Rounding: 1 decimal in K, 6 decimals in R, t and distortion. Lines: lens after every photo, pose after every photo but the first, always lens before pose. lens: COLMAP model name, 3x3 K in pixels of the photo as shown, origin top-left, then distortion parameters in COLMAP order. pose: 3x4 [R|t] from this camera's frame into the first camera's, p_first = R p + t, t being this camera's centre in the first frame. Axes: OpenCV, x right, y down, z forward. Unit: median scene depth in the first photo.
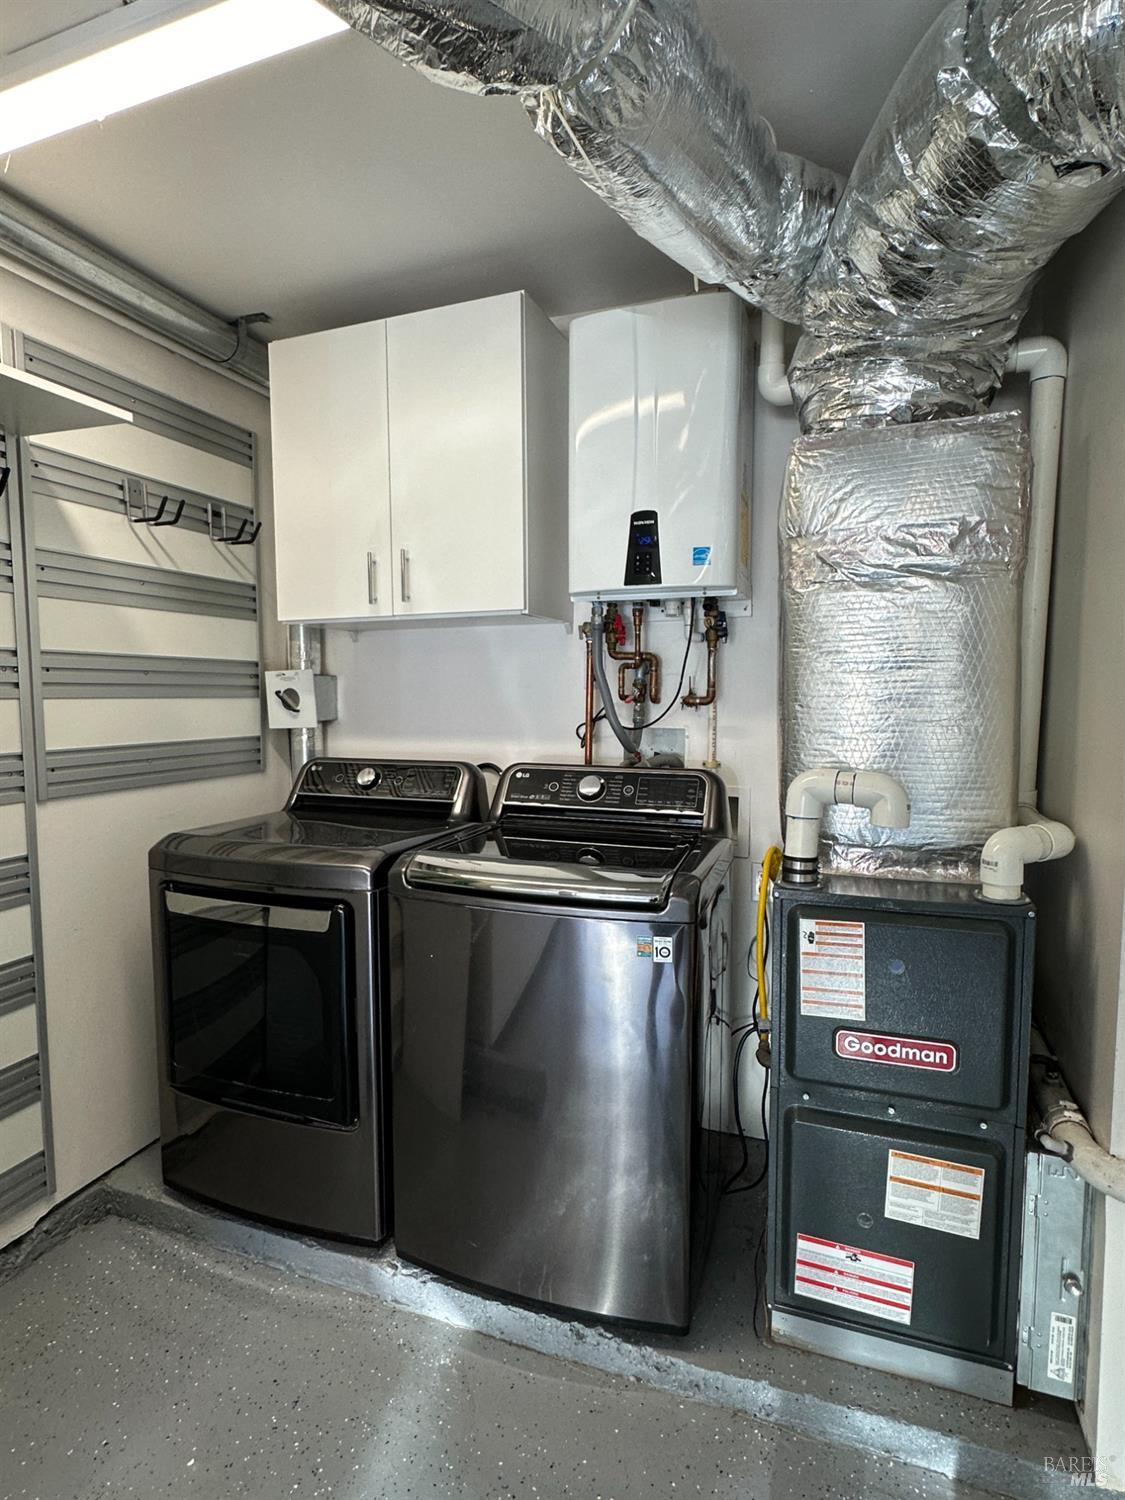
lens RADIAL K [[781.7, 0, 561.9], [0, 781.7, 750.0], [0, 0, 1]] dist [-0.000176, -0.000019]
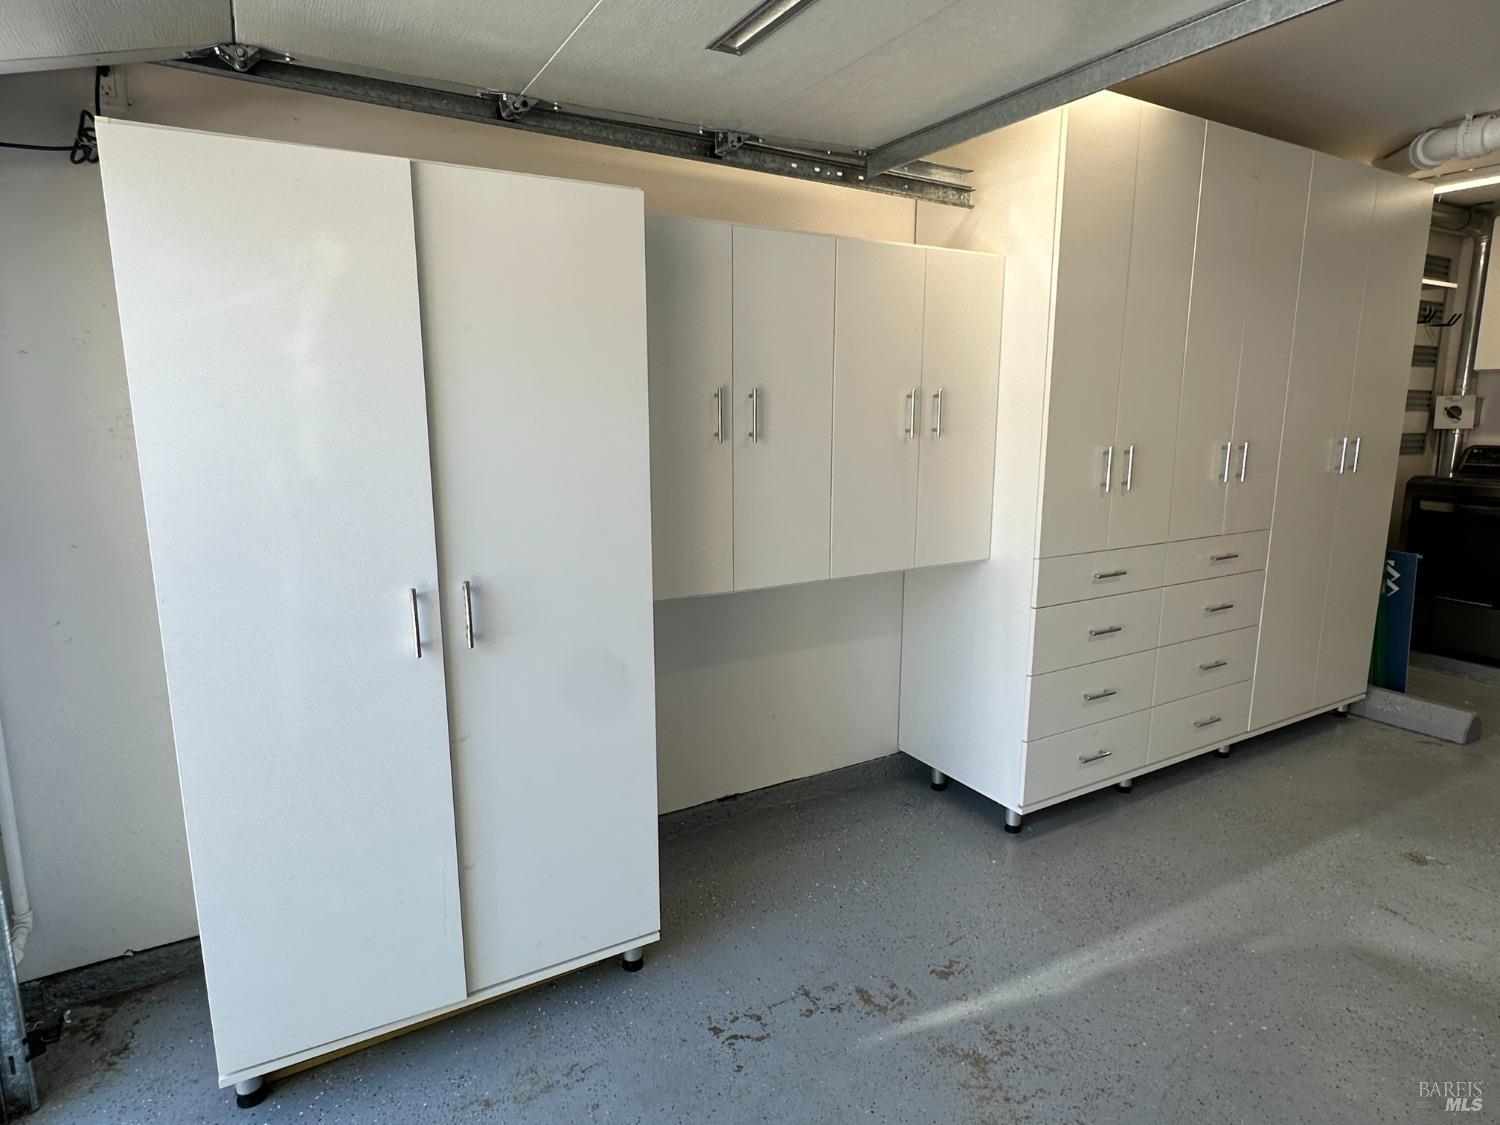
lens RADIAL K [[833.6, 0, 750.1], [0, 833.6, 559.1], [0, 0, 1]] dist [-0.002091, -0.000240]
pose [[0.772087, 0.120331, -0.624021, -0.359618], [-0.056312, 0.991002, 0.121423, 0.125119], [0.633017, -0.058610, 0.771916, -1.474513]]
